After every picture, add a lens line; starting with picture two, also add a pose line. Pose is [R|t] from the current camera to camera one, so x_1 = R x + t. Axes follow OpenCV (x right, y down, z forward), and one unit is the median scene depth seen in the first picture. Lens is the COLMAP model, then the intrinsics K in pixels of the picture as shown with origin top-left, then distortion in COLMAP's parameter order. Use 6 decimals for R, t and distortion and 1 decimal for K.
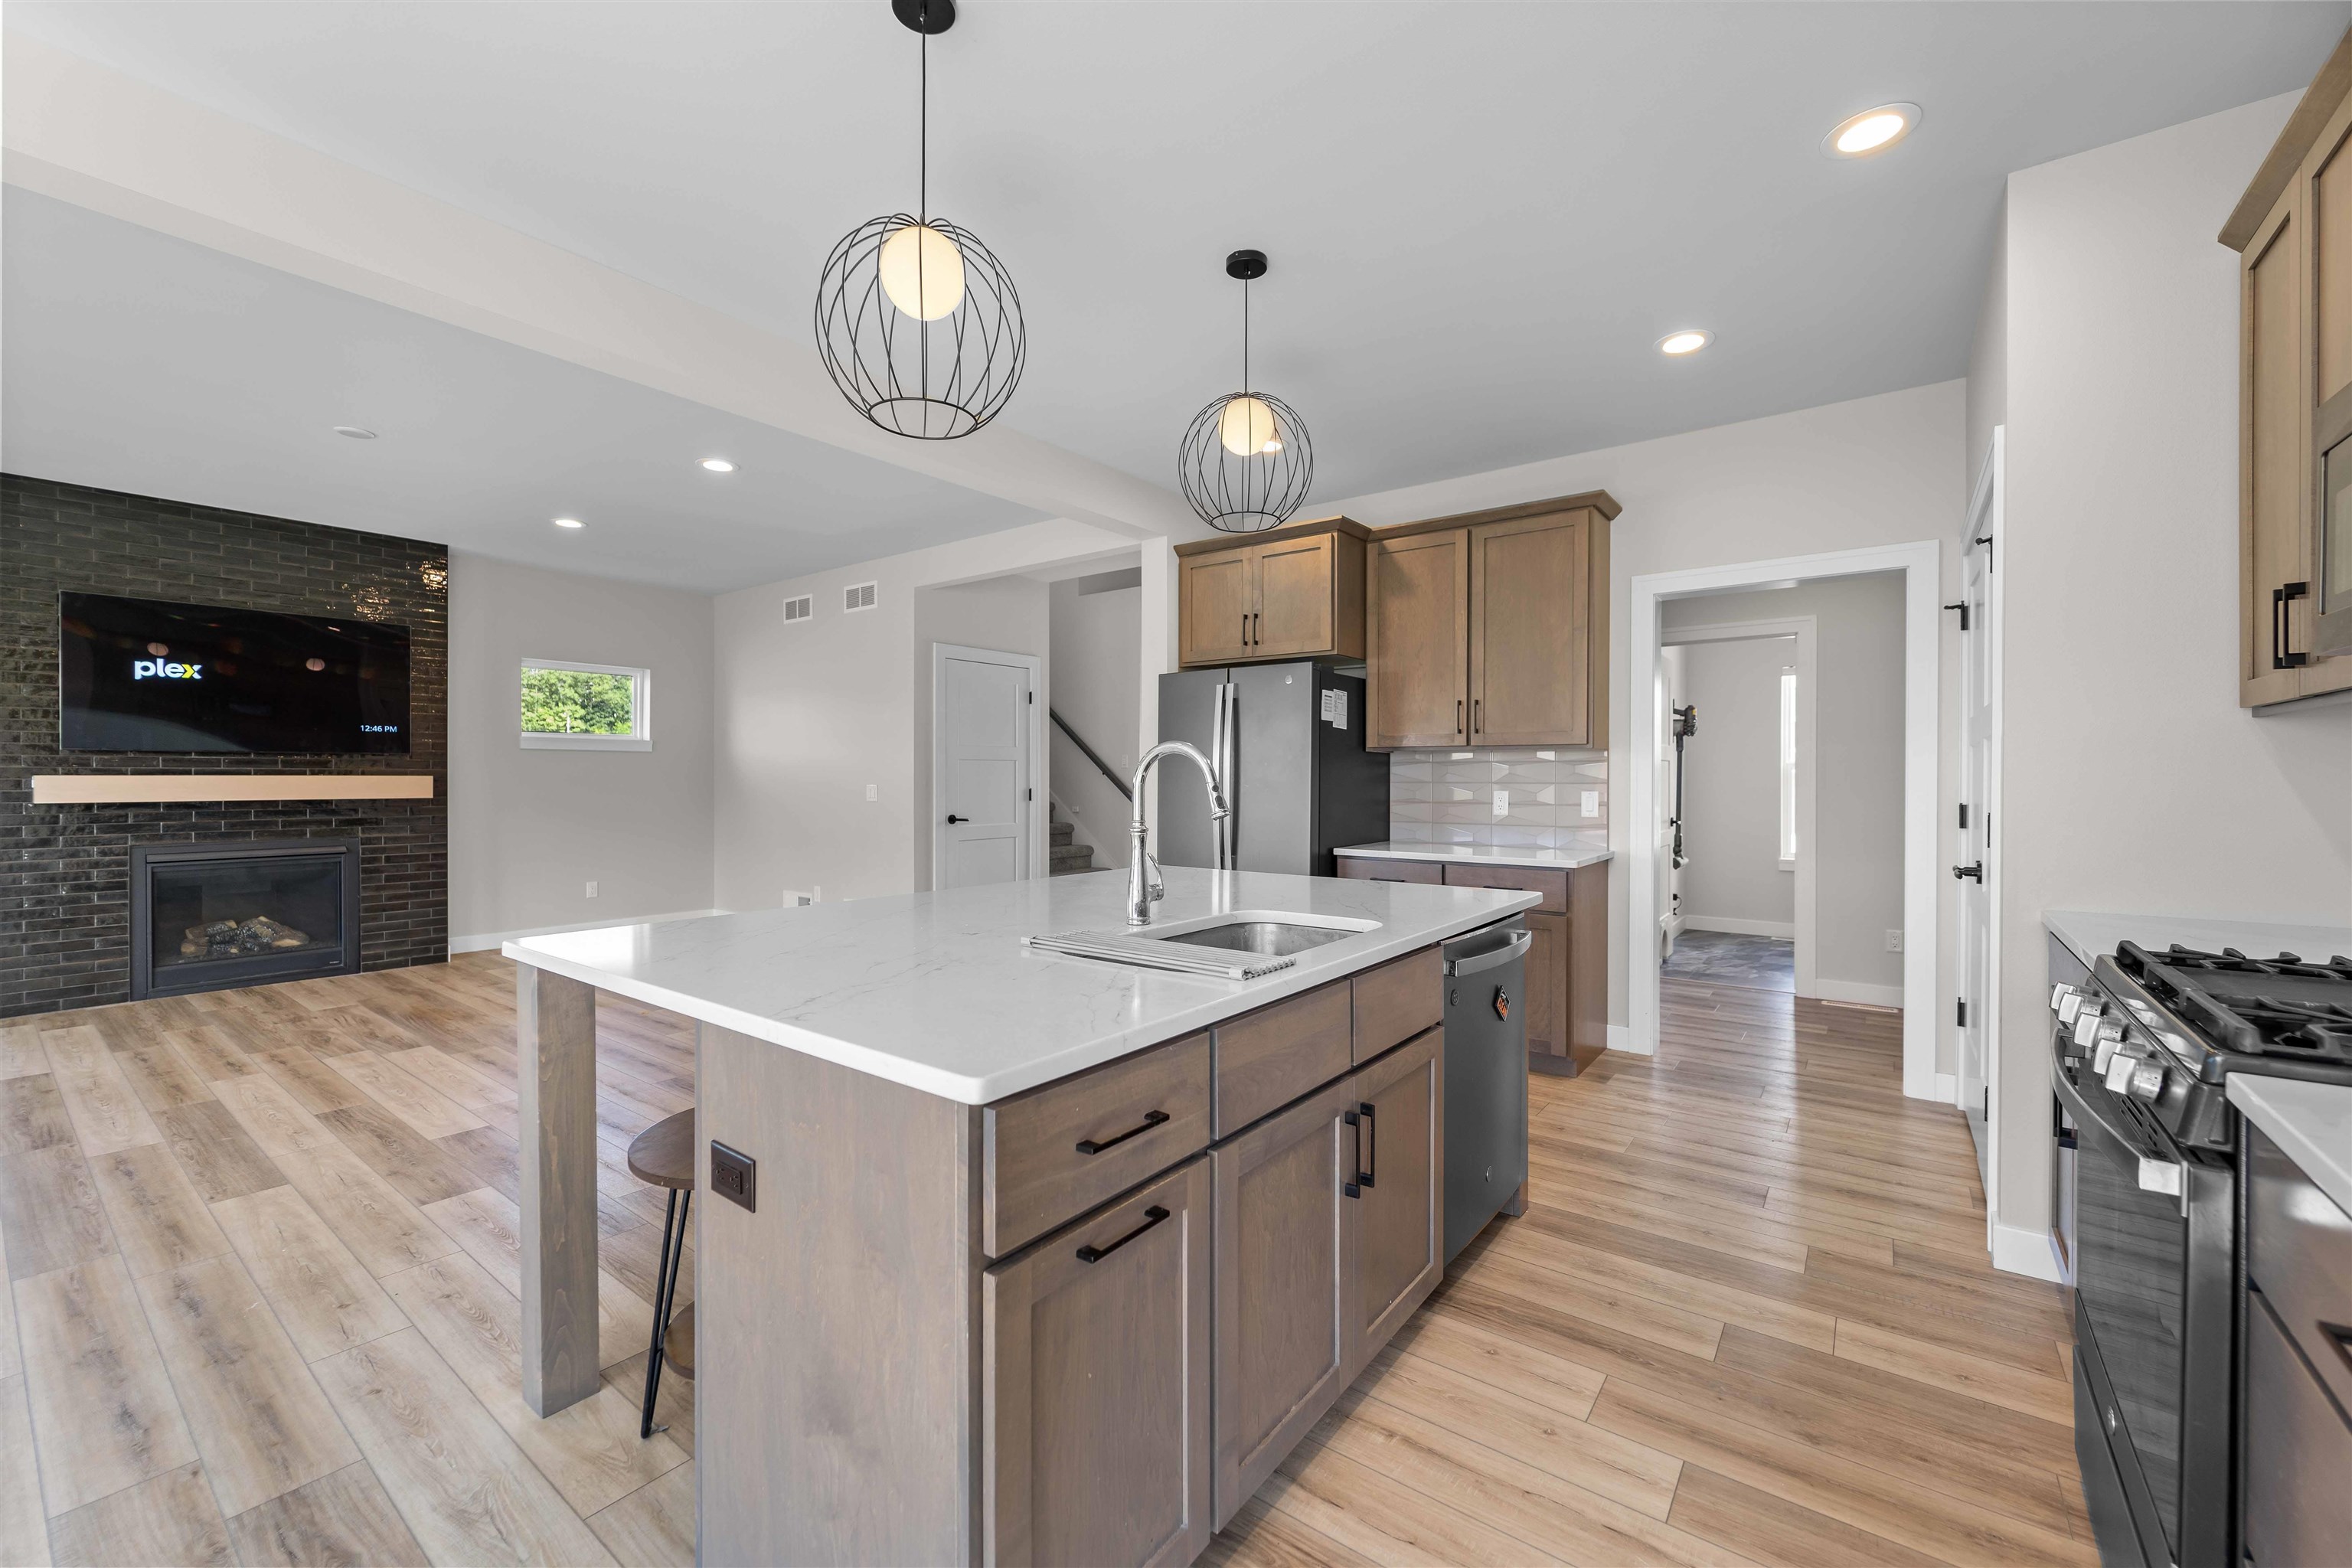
lens RADIAL K [[940.2, 0, 1168.2], [0, 940.2, 783.8], [0, 0, 1]] dist [0.001433, -0.000667]
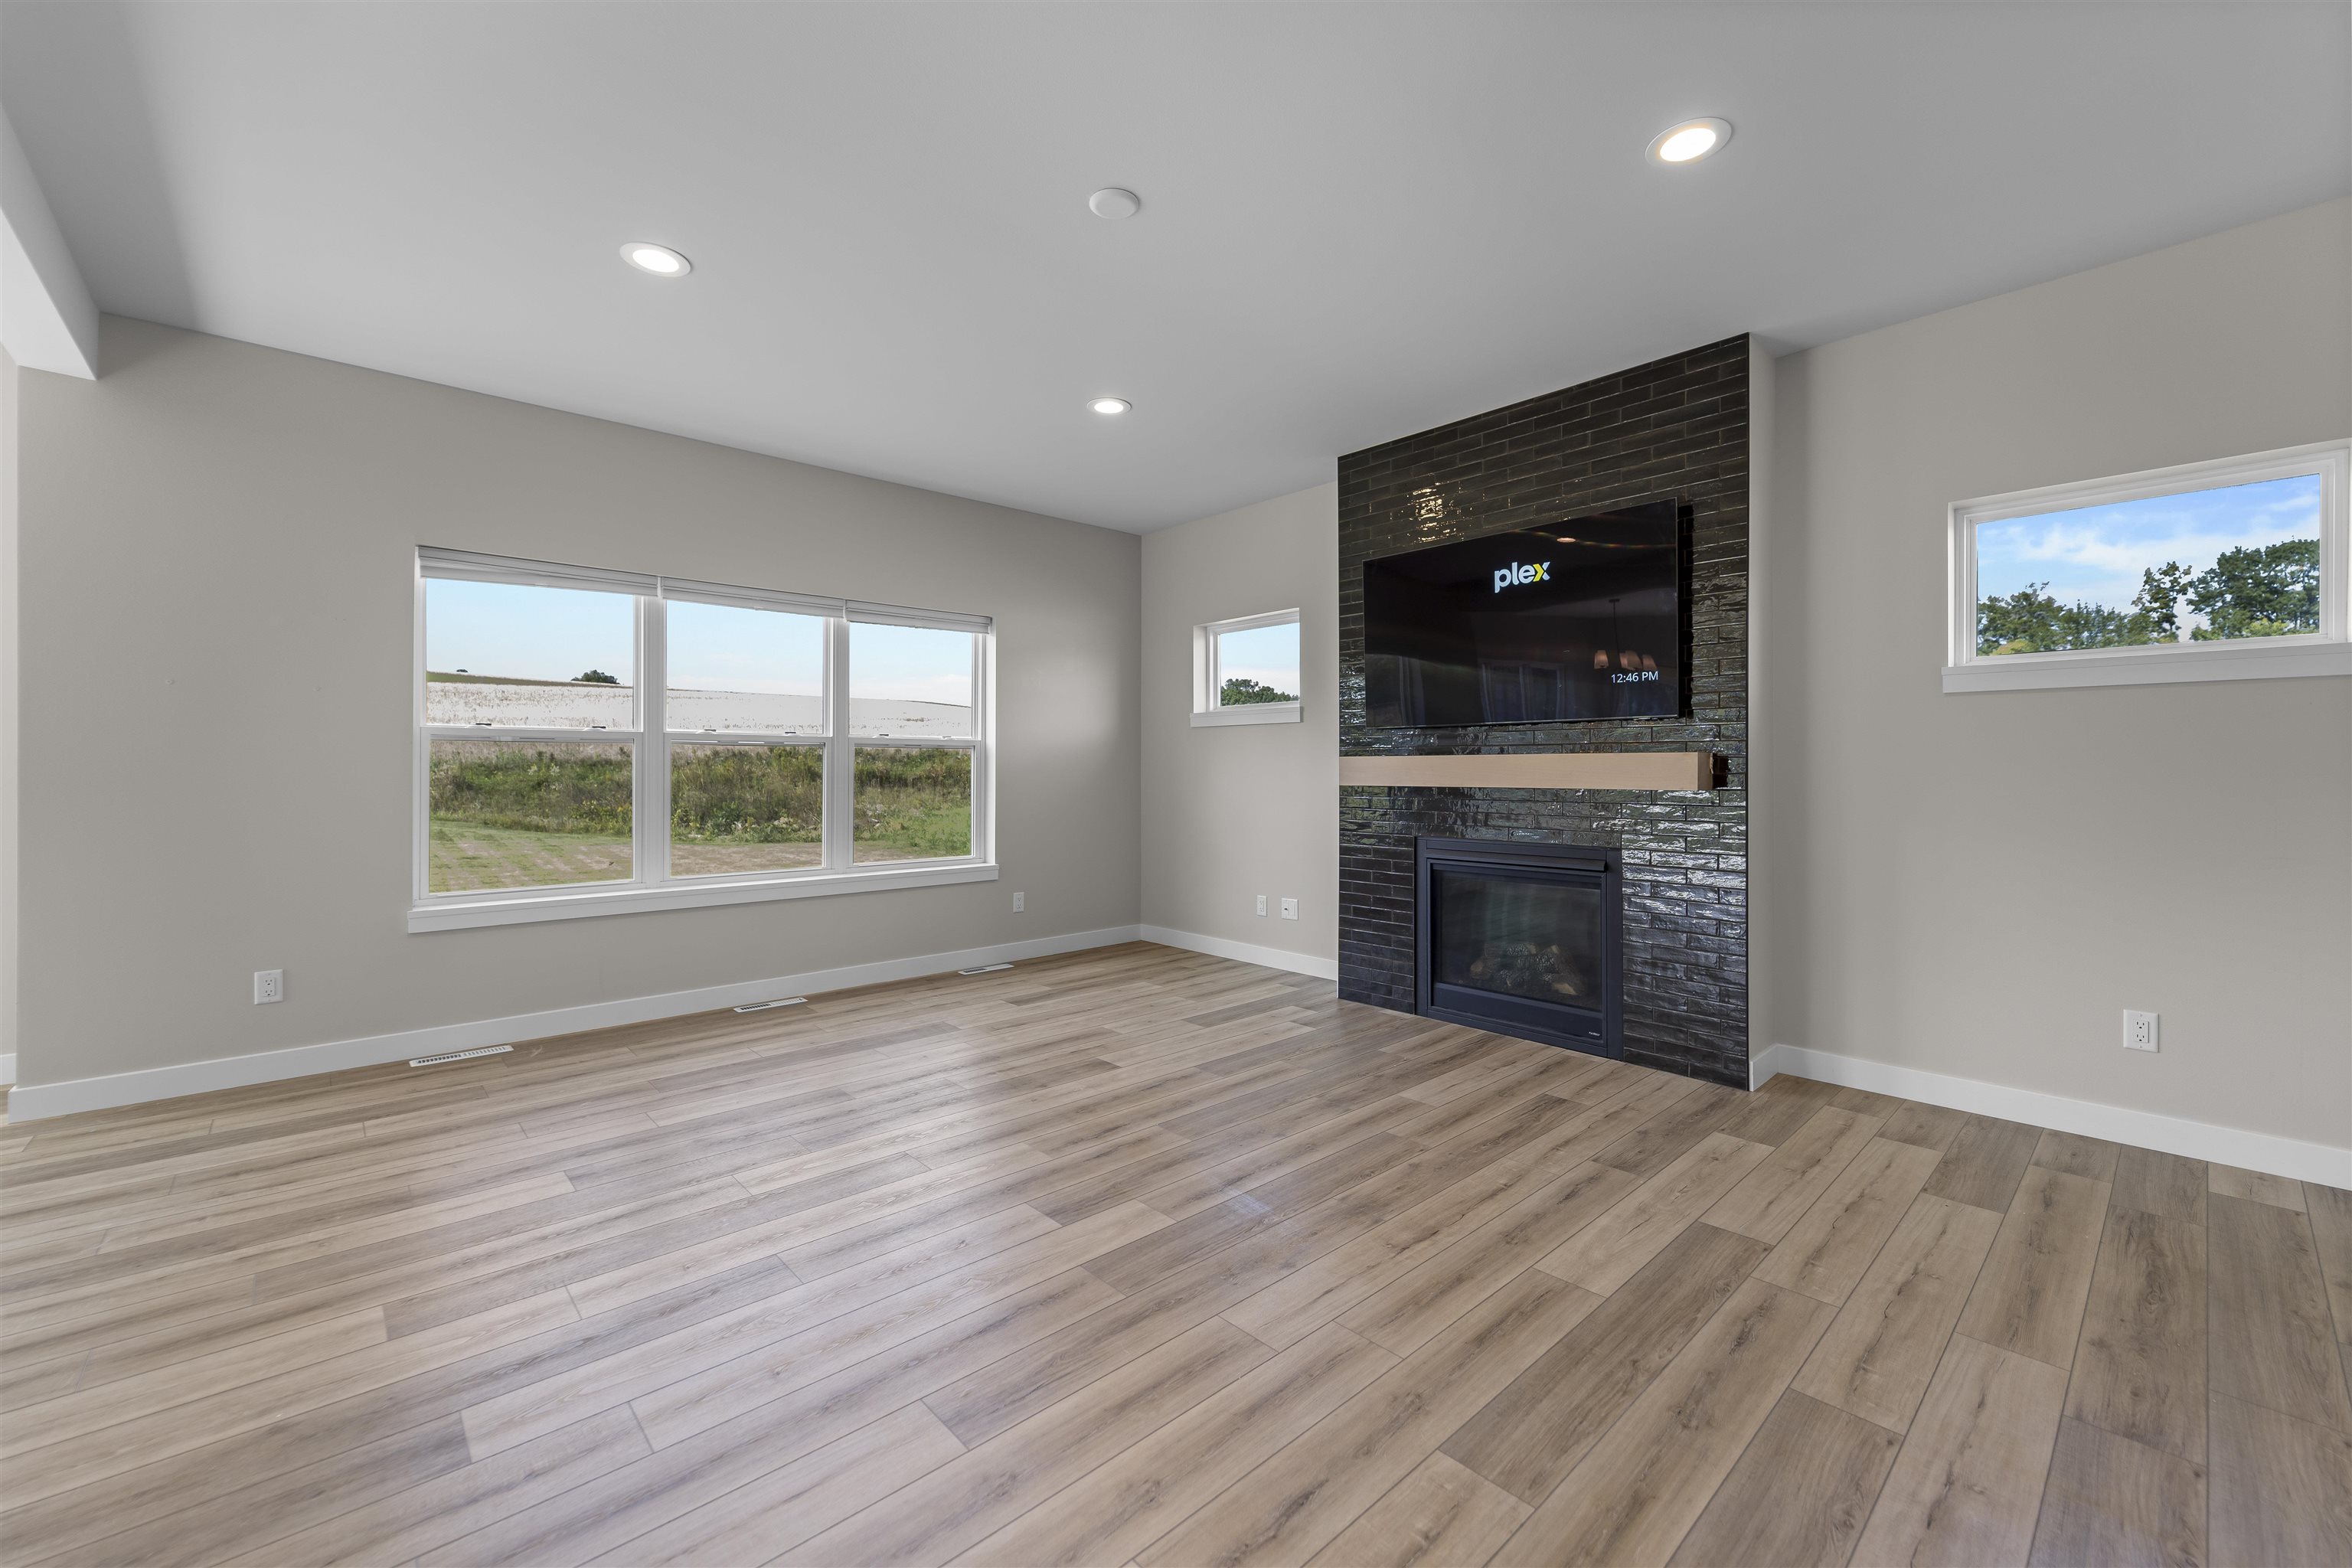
lens RADIAL K [[940.2, 0, 1163.1], [0, 940.2, 768.6], [0, 0, 1]] dist [0.001433, -0.000667]
pose [[-0.179681, -0.000288, -0.983725, -0.176224], [-0.004145, 0.999991, 0.000464, 0.002782], [0.983716, 0.004161, -0.179680, 0.819067]]
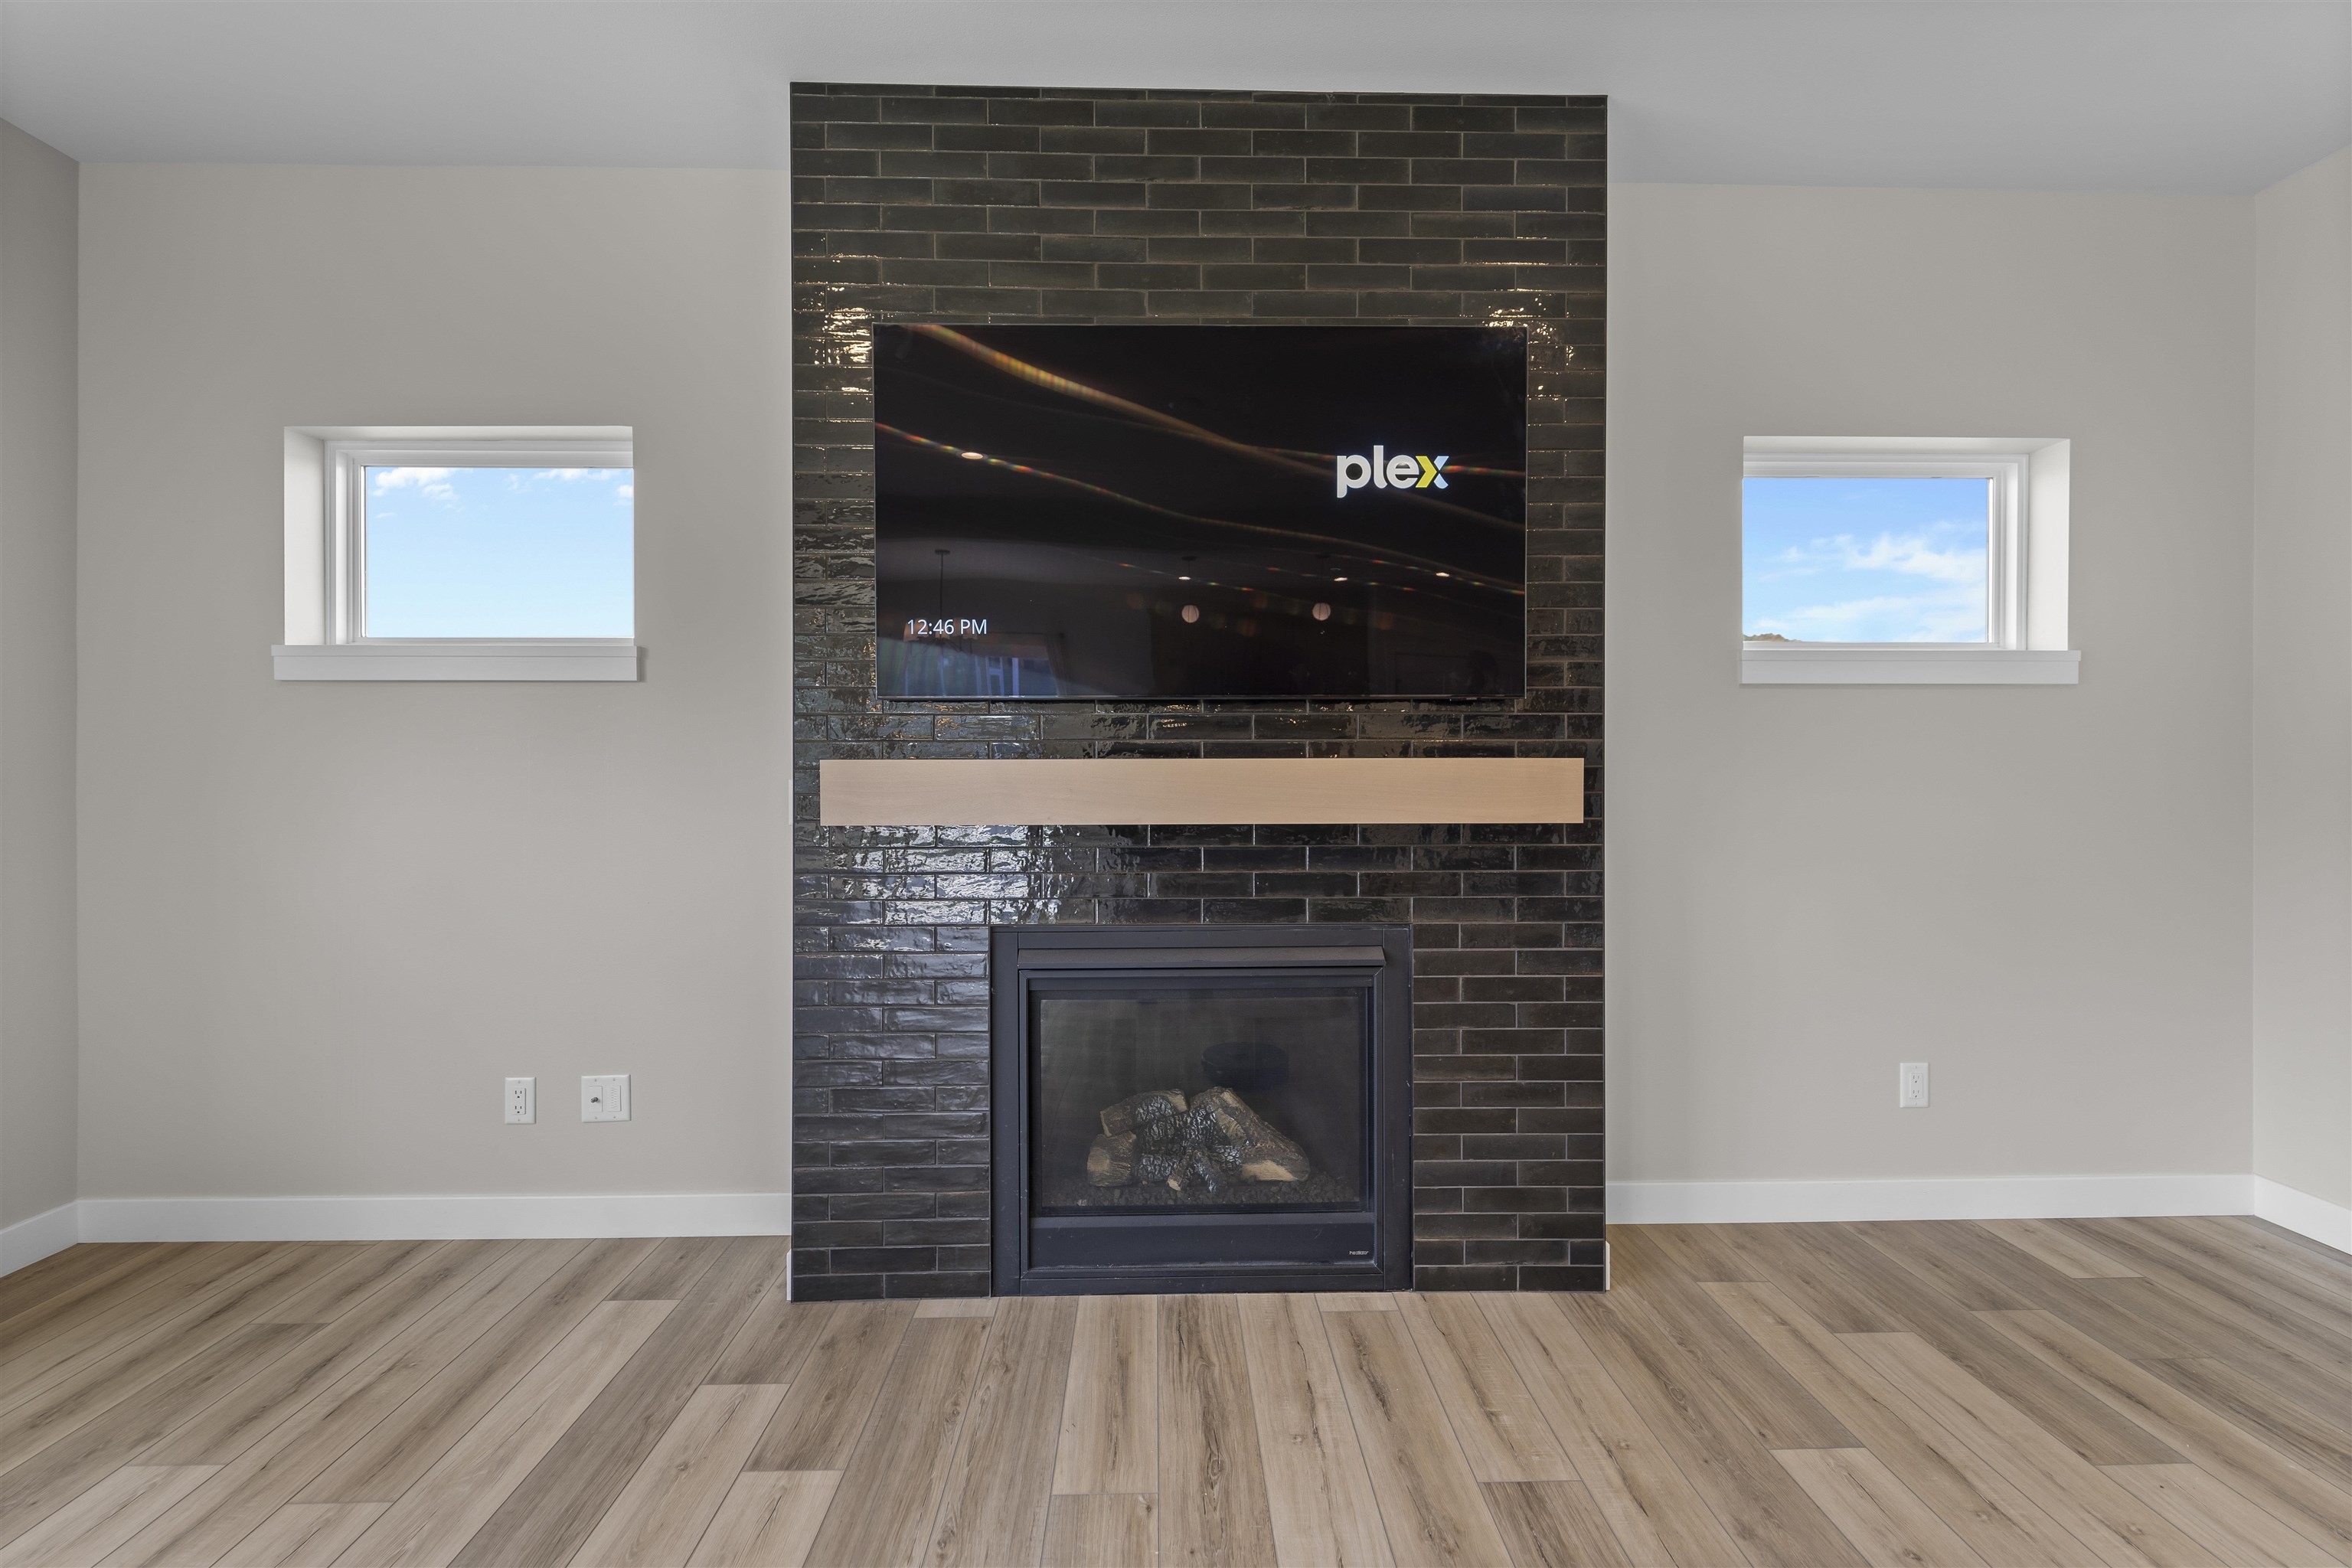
lens RADIAL K [[940.2, 0, 1185.4], [0, 940.2, 775.1], [0, 0, 1]] dist [0.001433, -0.000667]
pose [[0.635799, 0.002439, -0.771851, -0.639587], [-0.001925, 0.999997, 0.001574, -0.002777], [0.771852, 0.000485, 0.635802, 0.706391]]
